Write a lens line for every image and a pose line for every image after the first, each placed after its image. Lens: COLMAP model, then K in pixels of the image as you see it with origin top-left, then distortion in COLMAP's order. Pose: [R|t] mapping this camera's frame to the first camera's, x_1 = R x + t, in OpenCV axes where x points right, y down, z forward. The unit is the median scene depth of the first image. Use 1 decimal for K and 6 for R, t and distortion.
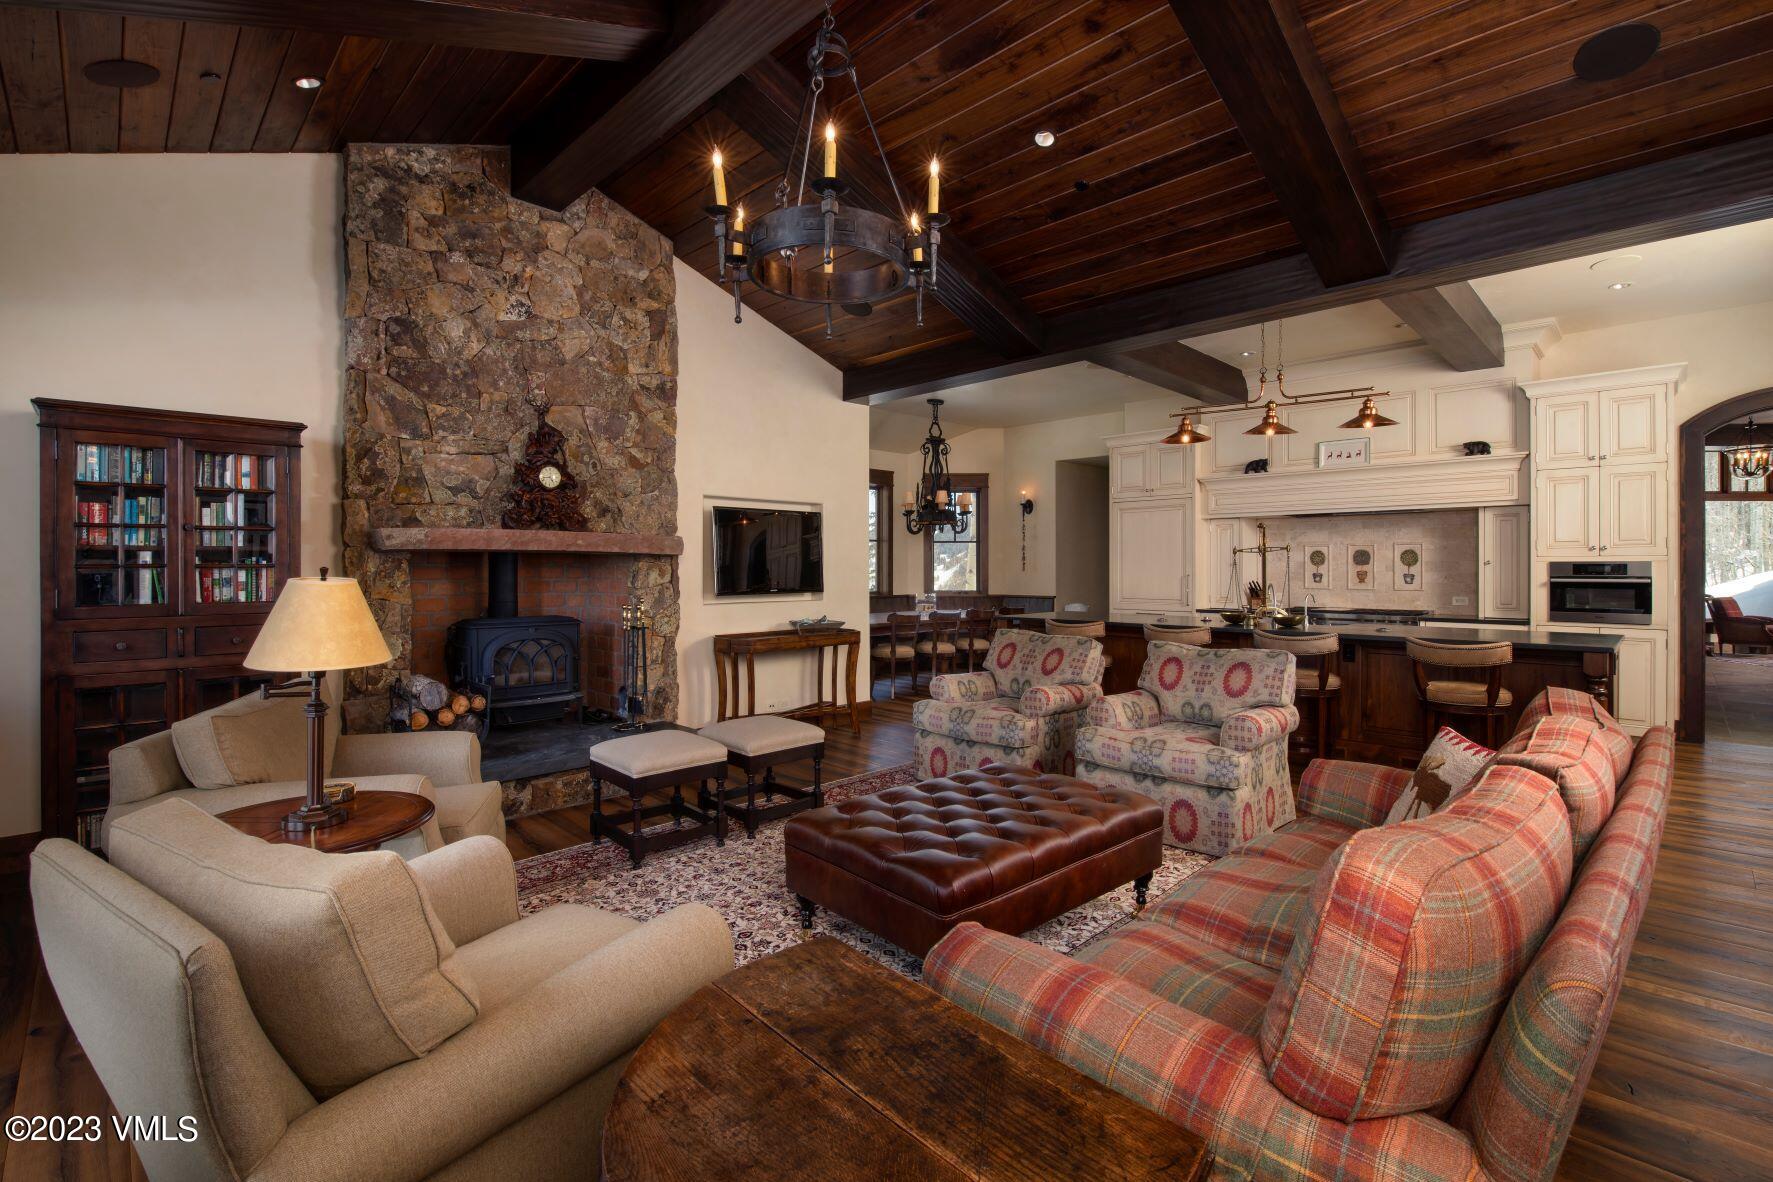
lens RADIAL K [[788.6, 0, 889.4], [0, 788.6, 572.5], [0, 0, 1]] dist [0.002213, -0.001015]
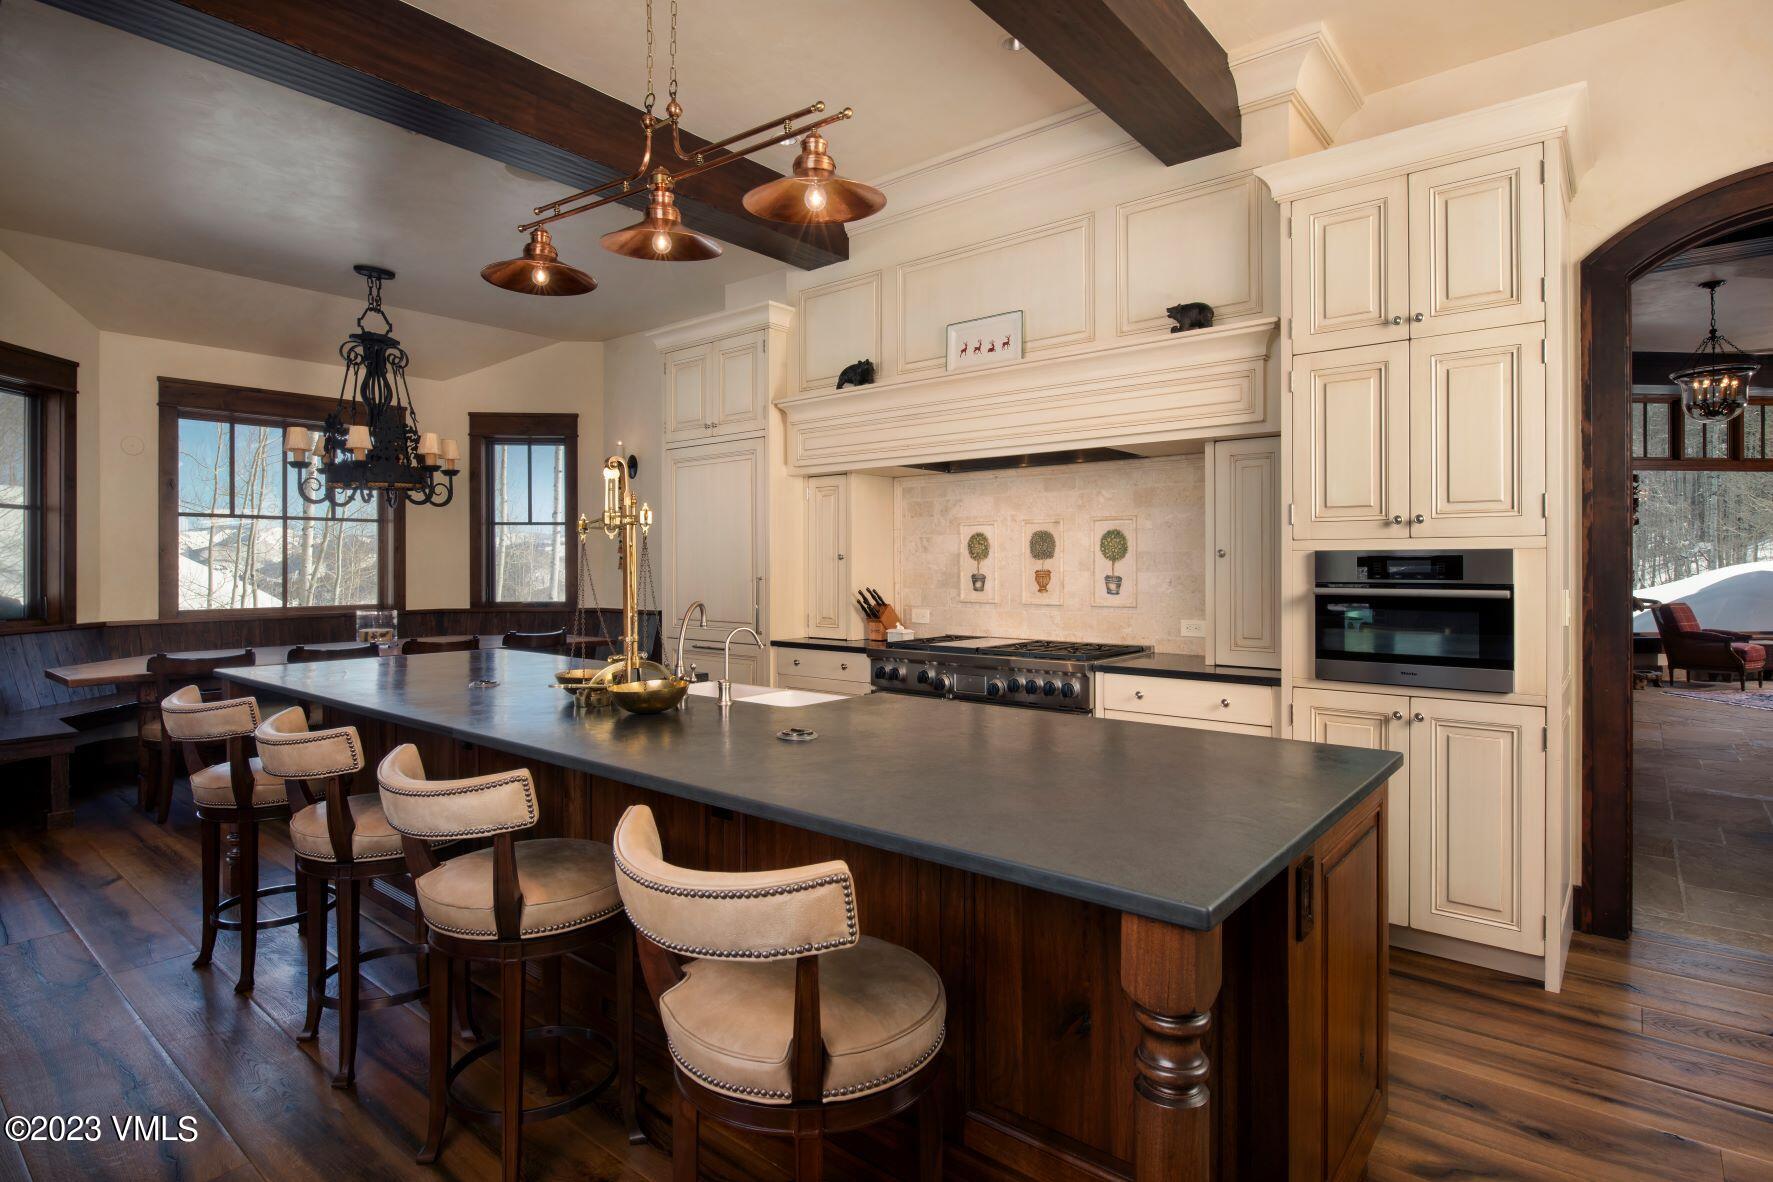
lens RADIAL K [[856.2, 0, 883.9], [0, 856.2, 567.7], [0, 0, 1]] dist [0.003228, 0.001603]
pose [[0.997737, -0.001458, 0.067217, 0.465078], [0.001467, 0.999999, -0.000080, -0.003817], [-0.067216, 0.000179, 0.997738, 0.435802]]
